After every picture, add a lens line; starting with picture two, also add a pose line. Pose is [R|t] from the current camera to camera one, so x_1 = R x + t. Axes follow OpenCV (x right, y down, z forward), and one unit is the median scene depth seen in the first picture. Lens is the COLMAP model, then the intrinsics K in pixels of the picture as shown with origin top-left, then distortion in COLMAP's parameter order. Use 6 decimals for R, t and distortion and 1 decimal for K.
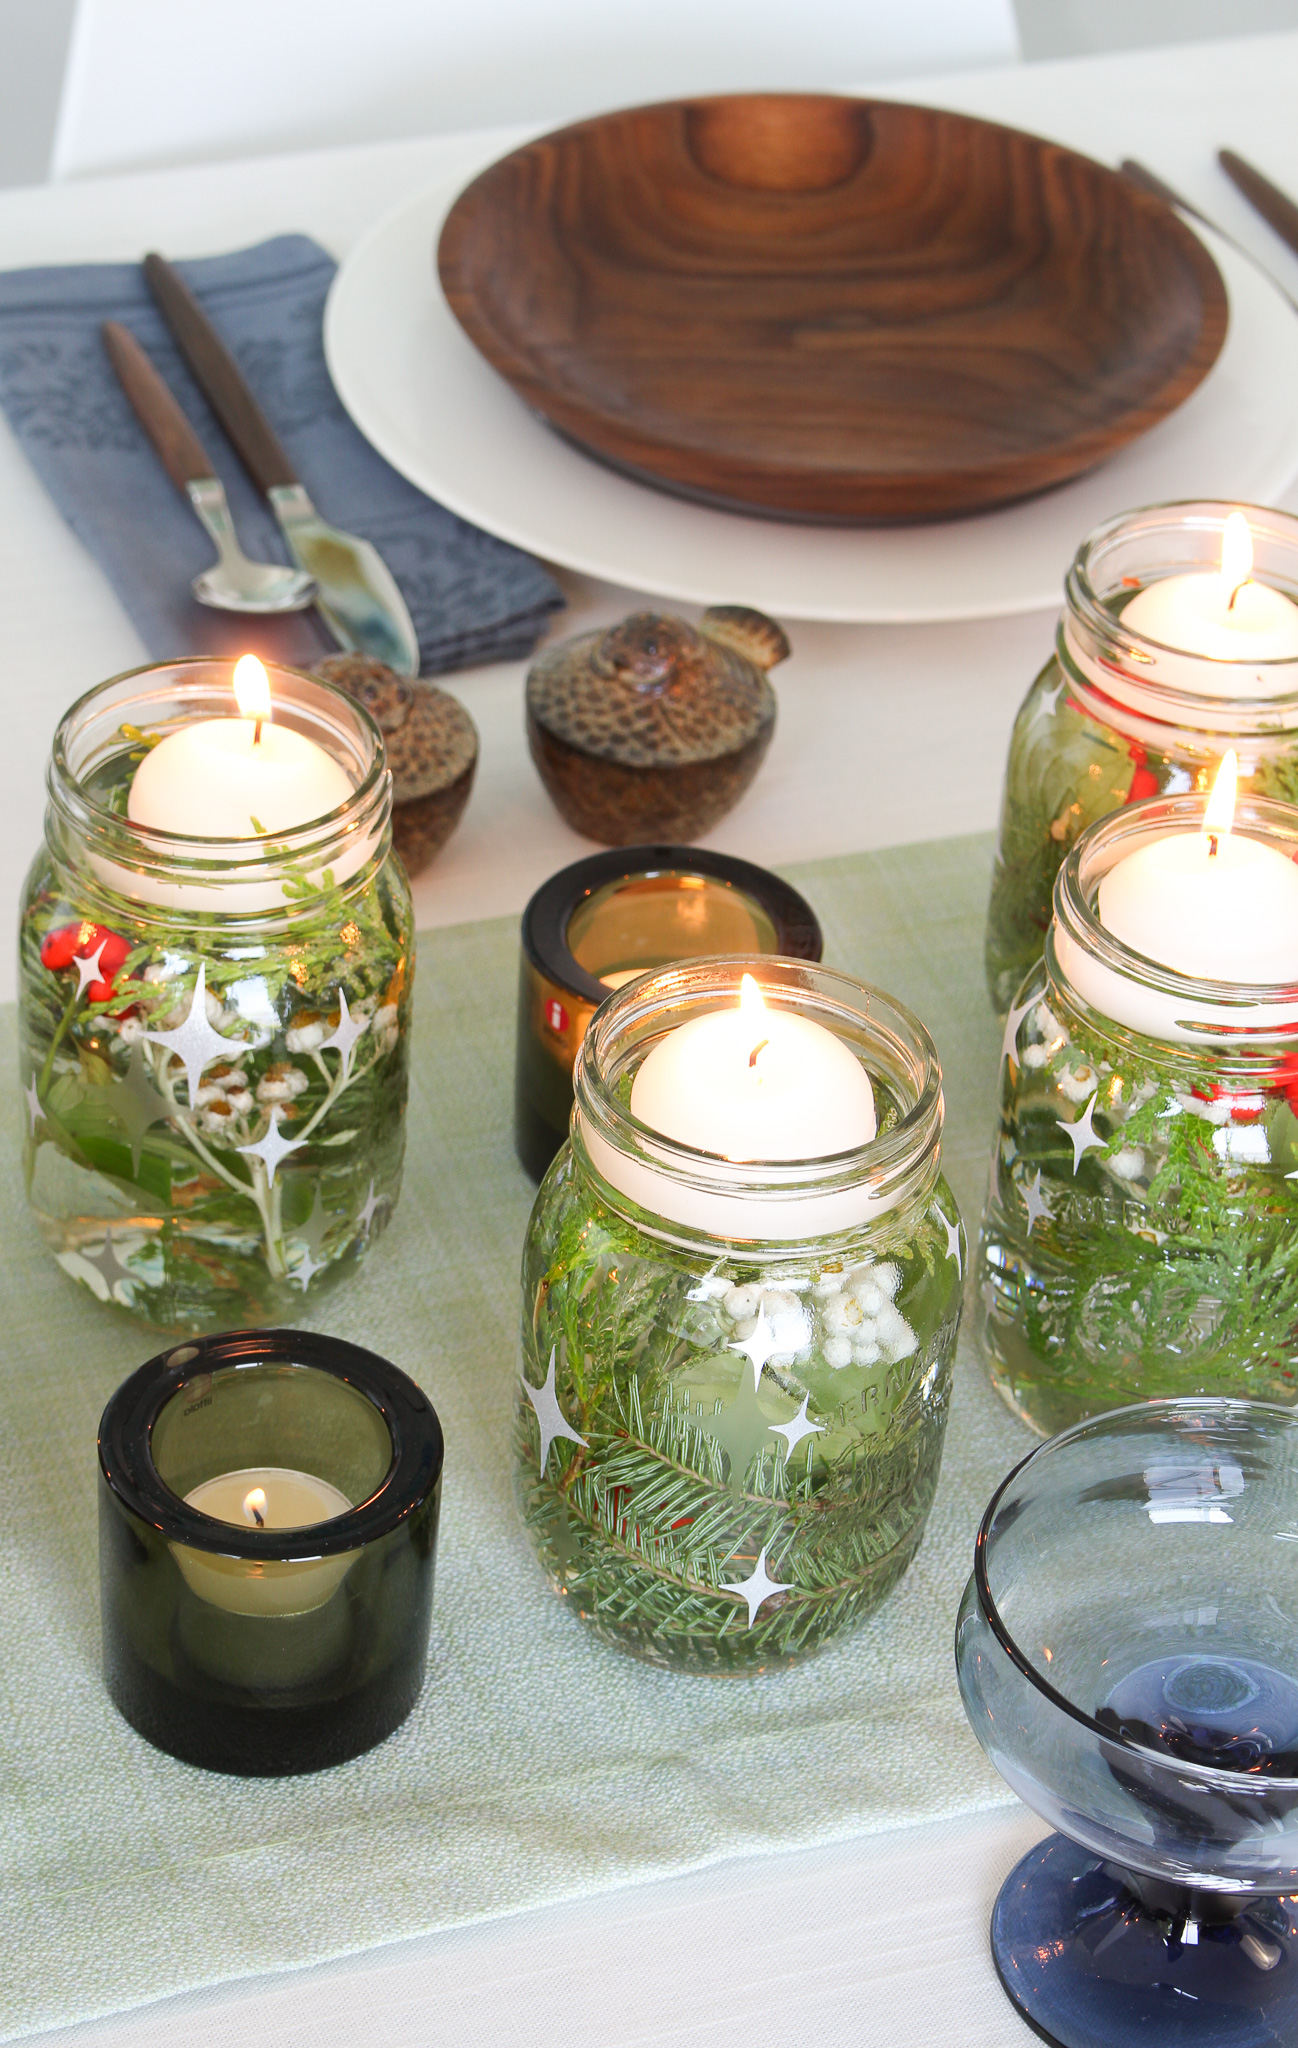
lens RADIAL K [[5071.9, 0, 635.7], [0, 5071.9, 1031.3], [0, 0, 1]] dist [-0.012660, 0.000000]
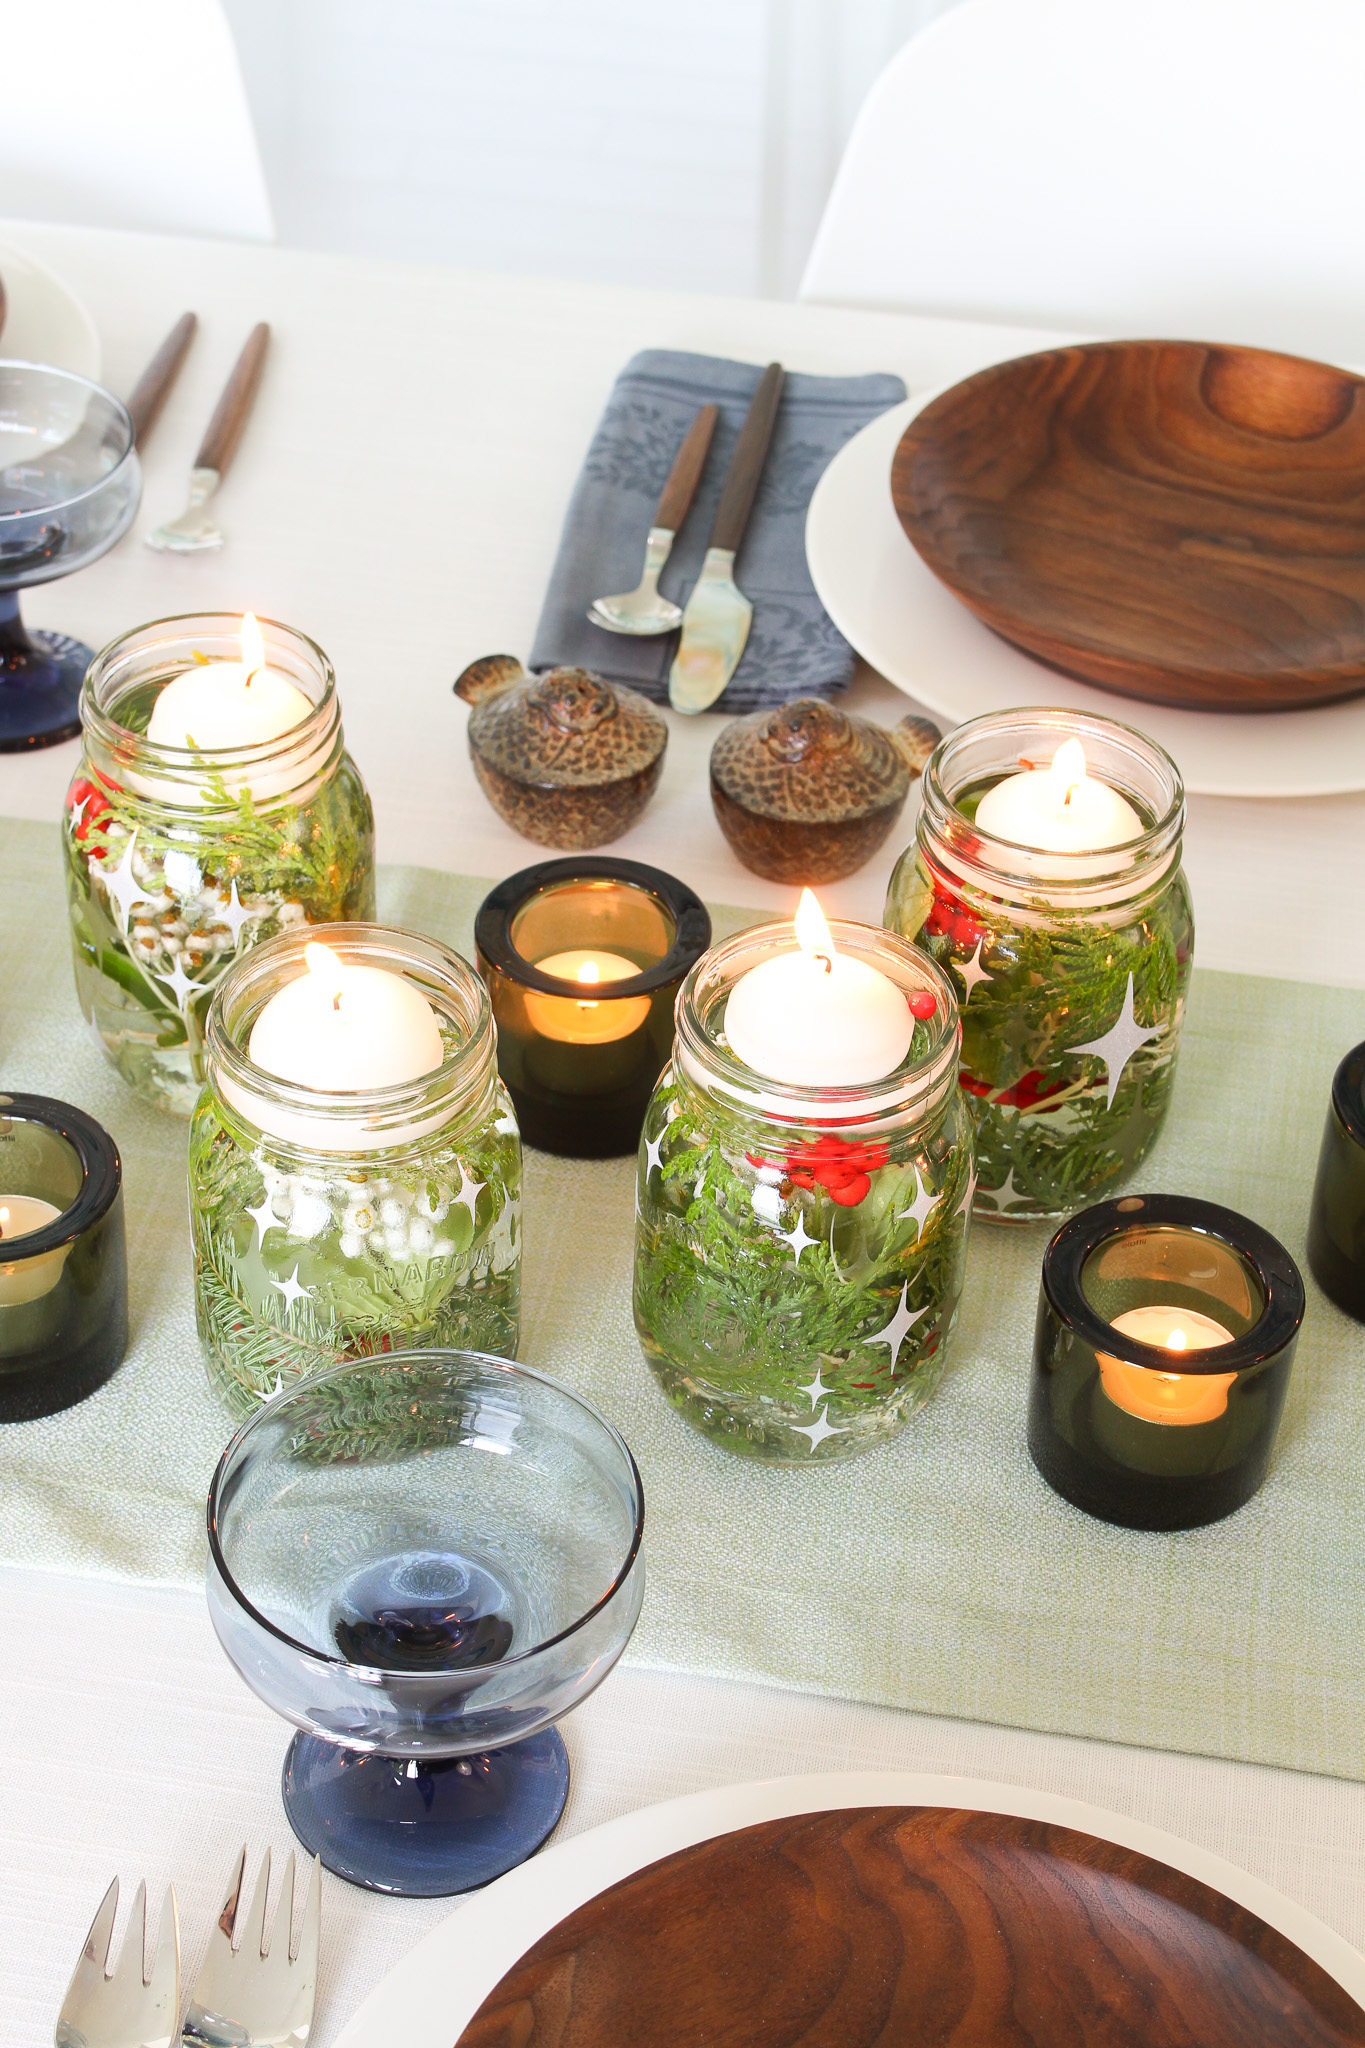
lens RADIAL K [[3760.0, 0, 689.8], [0, 3760.0, 1024.7], [0, 0, 1]] dist [-0.018056, 0.000000]
pose [[0.864669, 0.296547, -0.405472, 0.386033], [-0.289397, 0.953822, 0.080451, -0.072803], [0.410606, 0.047779, 0.910560, 0.134665]]
